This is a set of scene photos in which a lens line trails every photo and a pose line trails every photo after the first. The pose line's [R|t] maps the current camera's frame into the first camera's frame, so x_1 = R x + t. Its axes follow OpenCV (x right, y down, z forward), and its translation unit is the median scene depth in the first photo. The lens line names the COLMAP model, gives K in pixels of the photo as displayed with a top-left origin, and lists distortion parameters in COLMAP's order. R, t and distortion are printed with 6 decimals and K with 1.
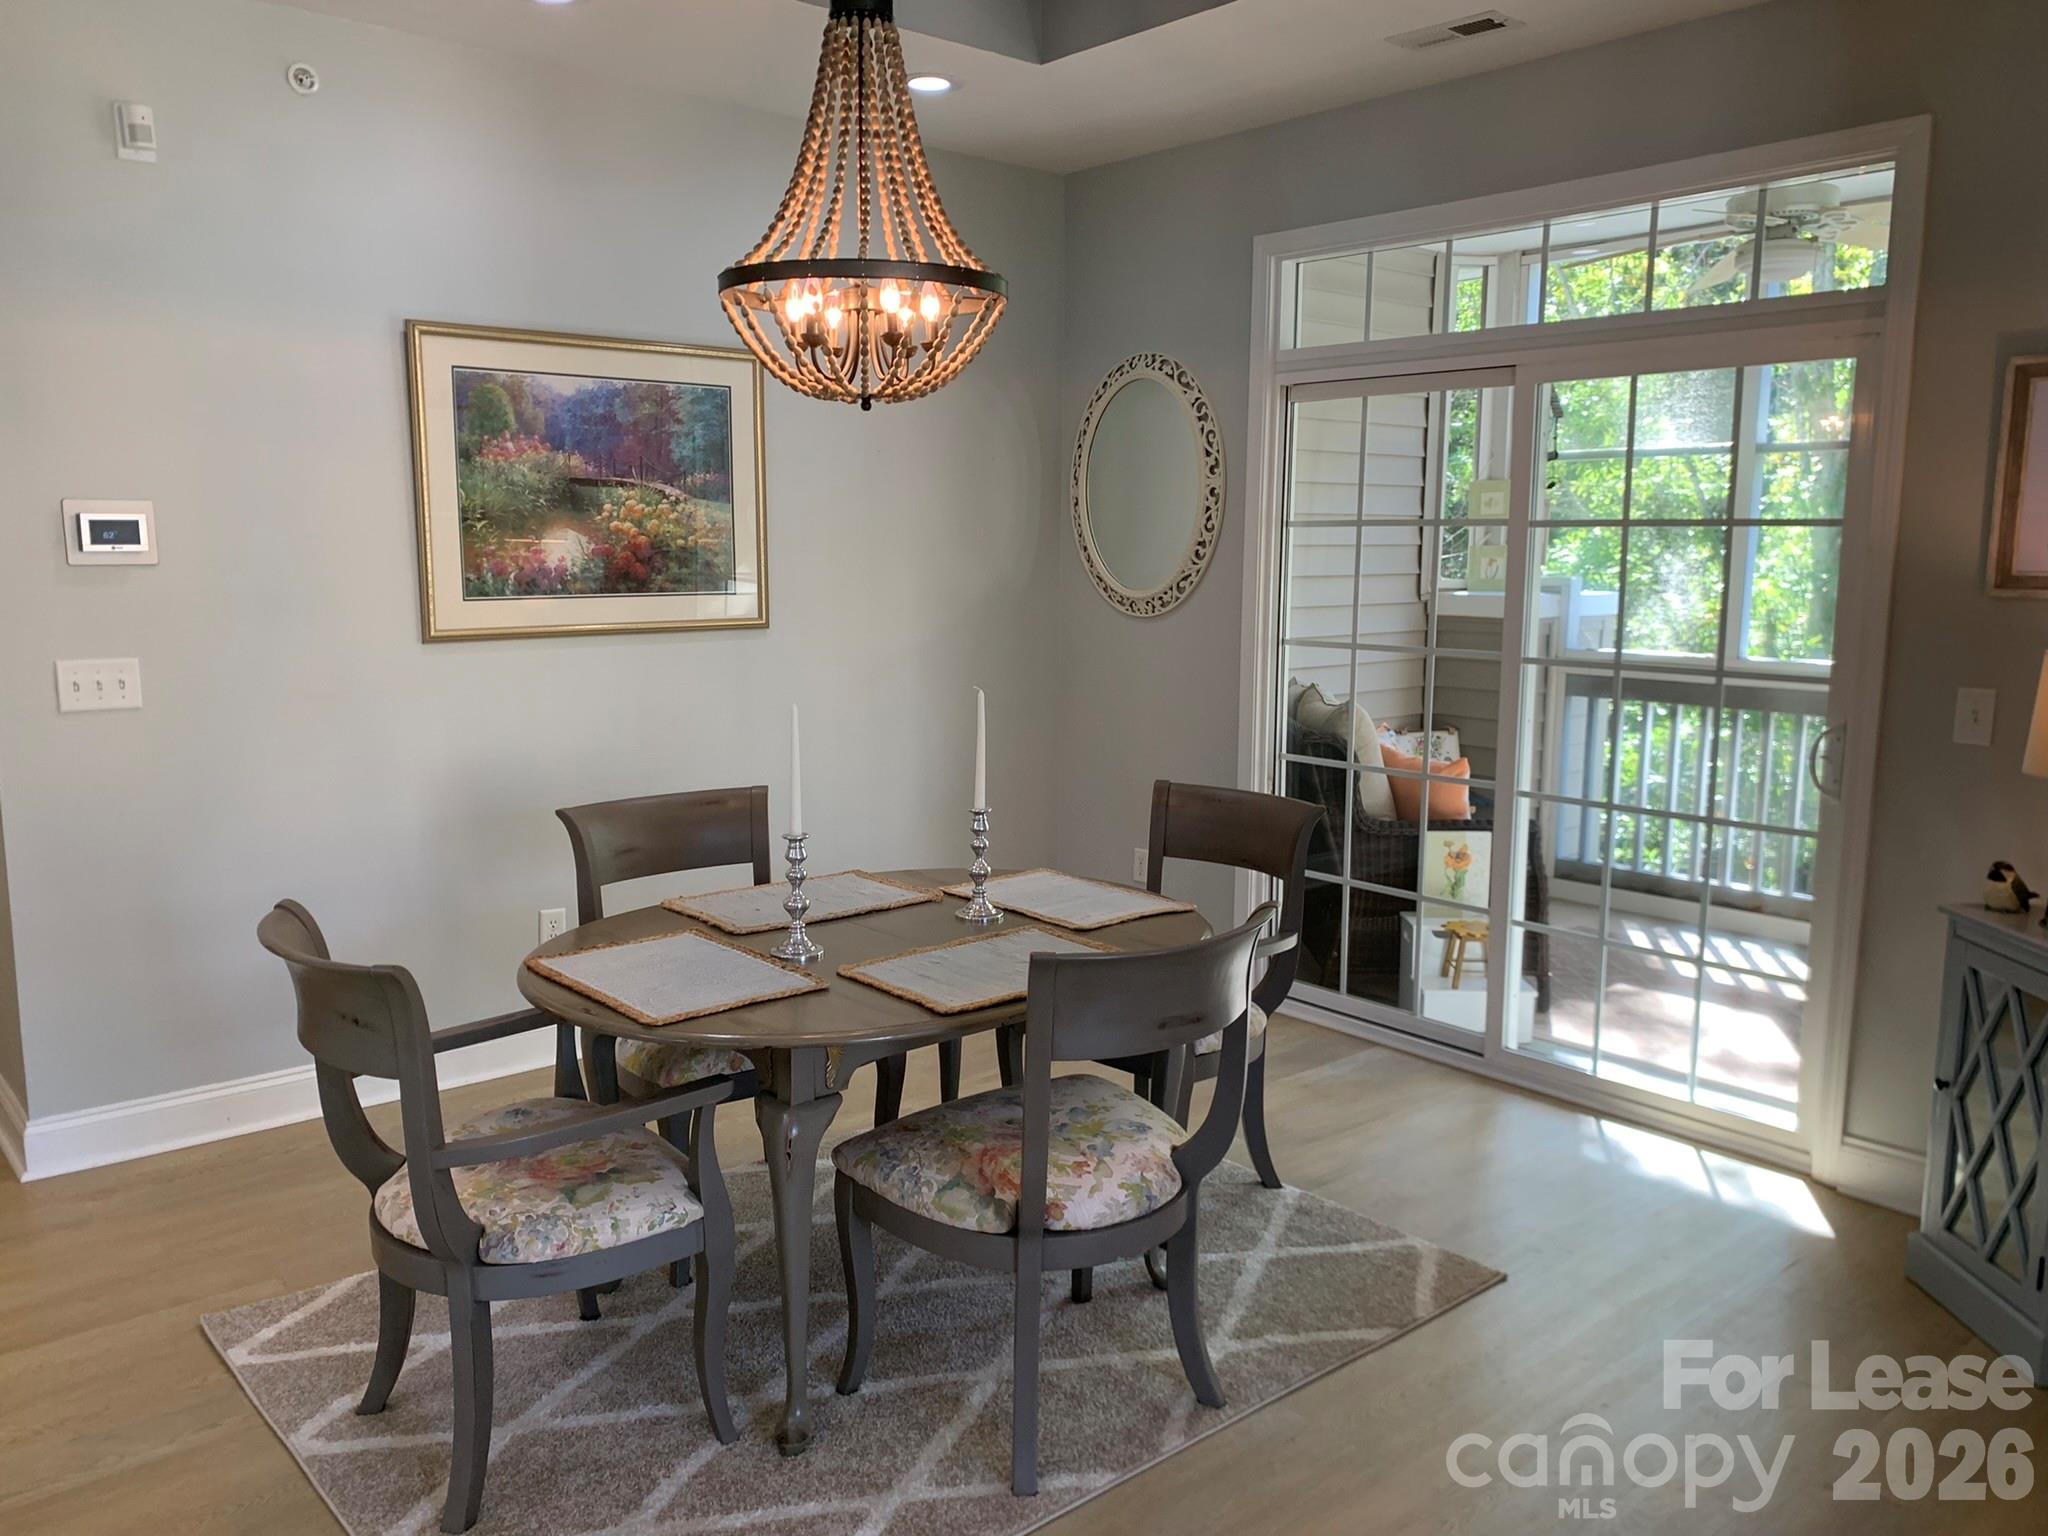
lens RADIAL K [[1558.1, 0, 1010.7], [0, 1558.1, 784.7], [0, 0, 1]] dist [0.050282, -0.058550]
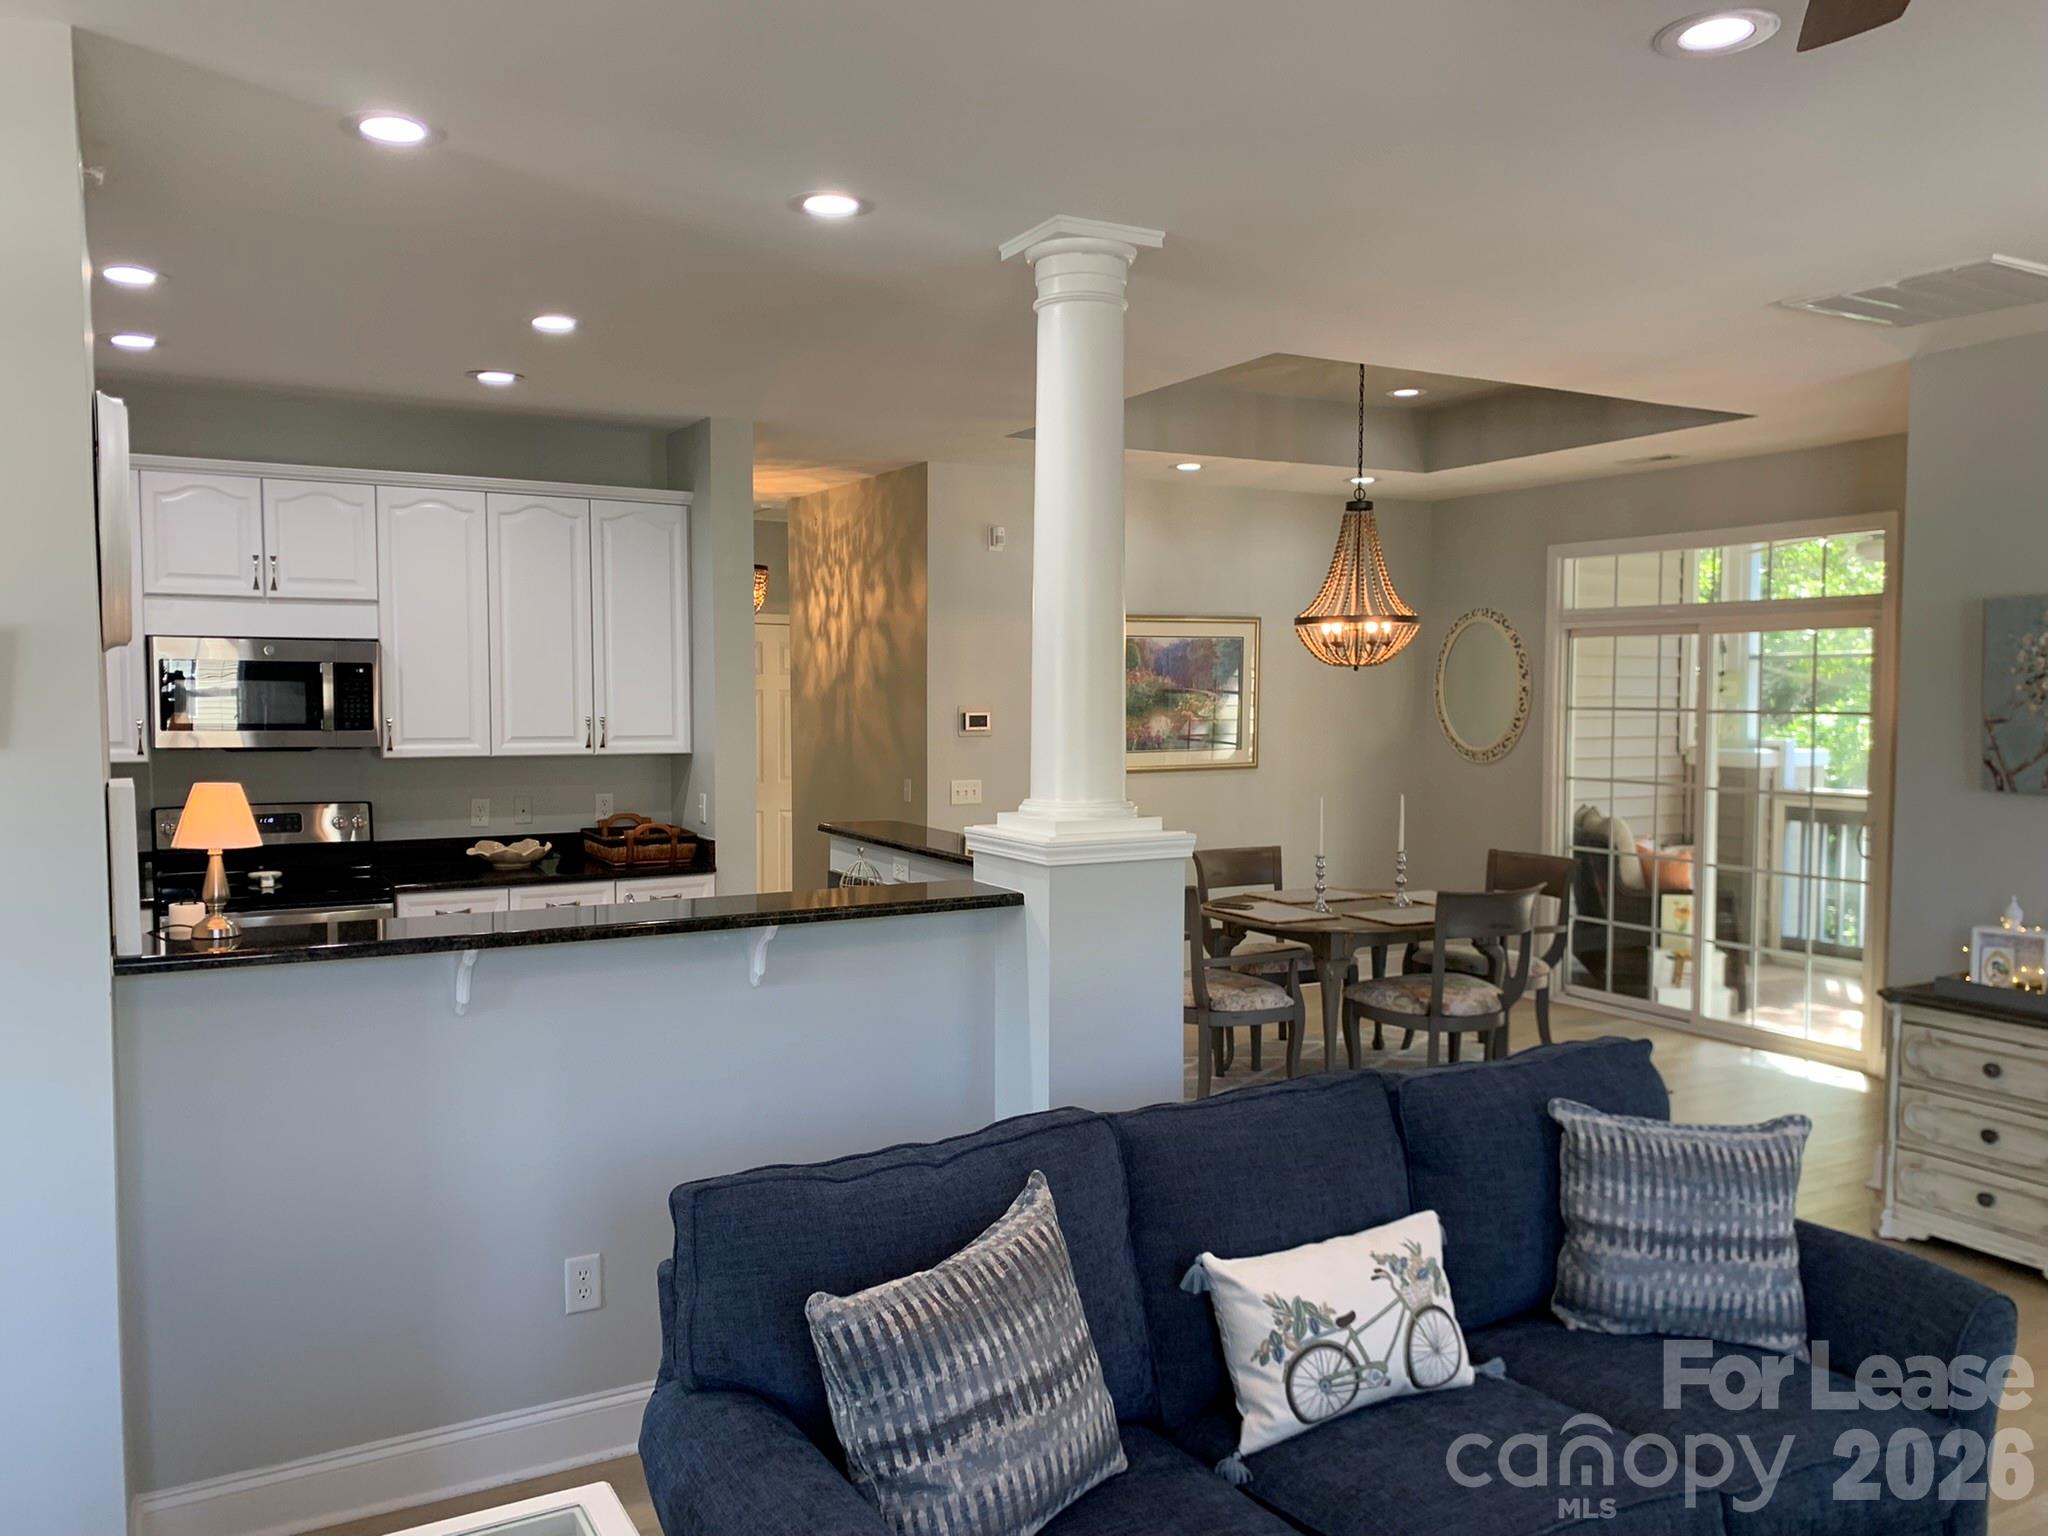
lens RADIAL K [[1558.1, 0, 1028.9], [0, 1558.1, 779.9], [0, 0, 1]] dist [0.050282, -0.058550]
pose [[0.981087, 0.005668, -0.193482, -0.094547], [-0.025027, 0.994895, -0.097758, 0.123160], [0.191941, 0.100752, 0.976221, -1.041161]]
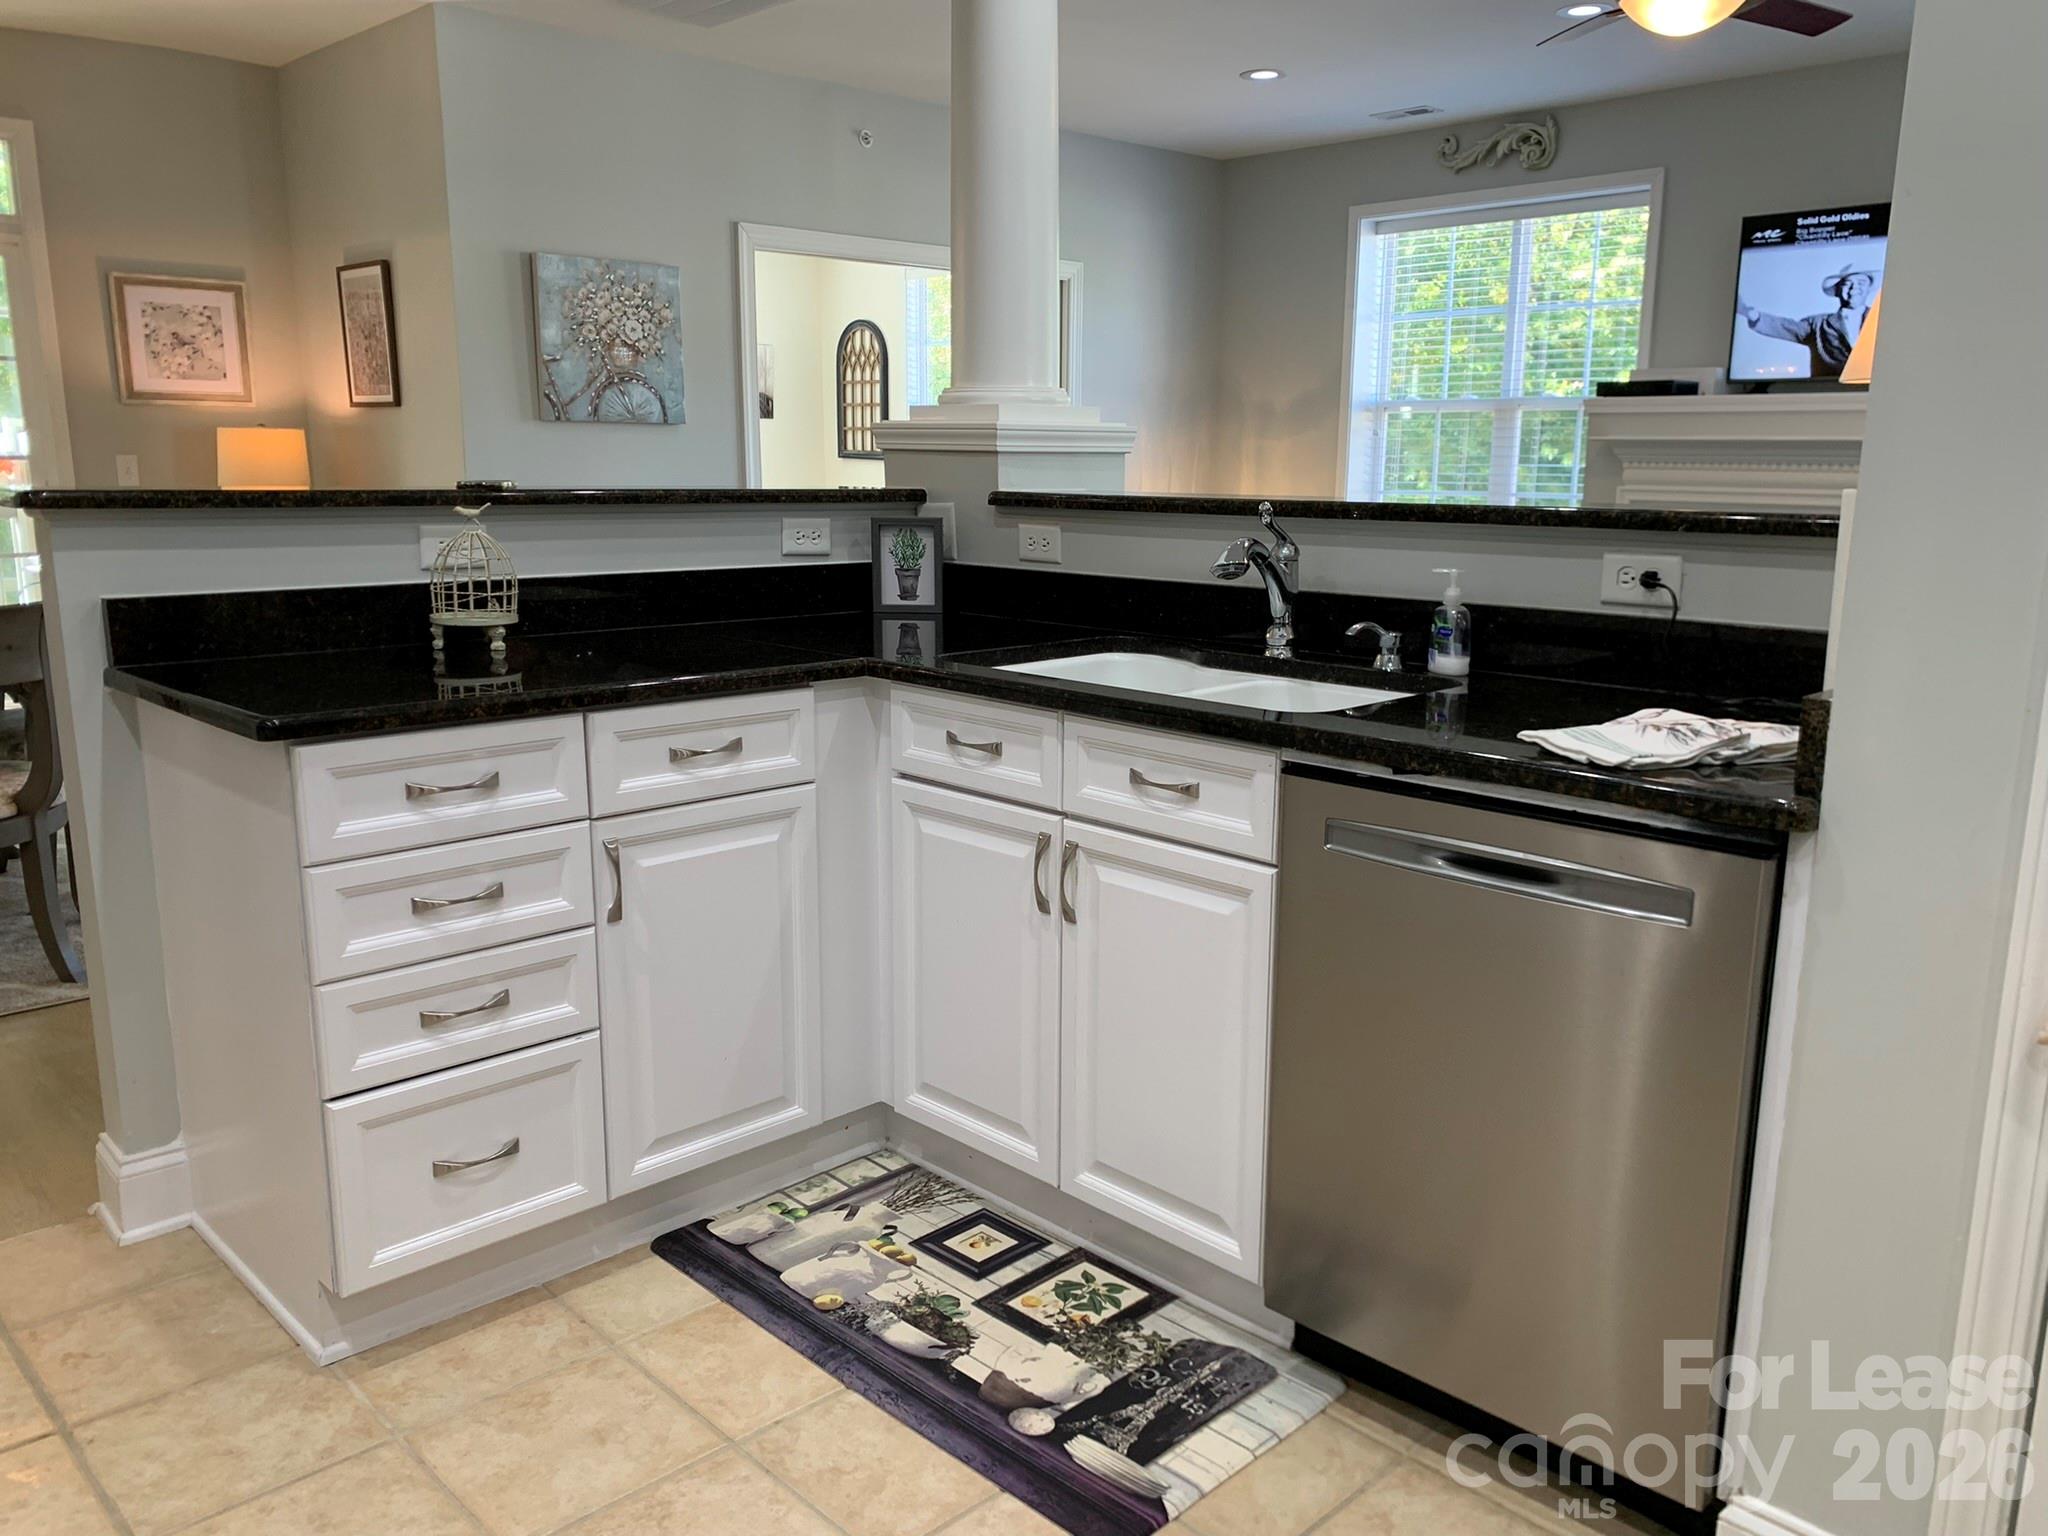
lens RADIAL K [[1558.1, 0, 1039.9], [0, 1558.1, 789.9], [0, 0, 1]] dist [0.050282, -0.058550]
pose [[-0.061247, -0.218845, 0.973835, -1.248647], [0.147823, 0.962919, 0.225689, 0.054727], [-0.987116, 0.157778, -0.026626, 0.057741]]
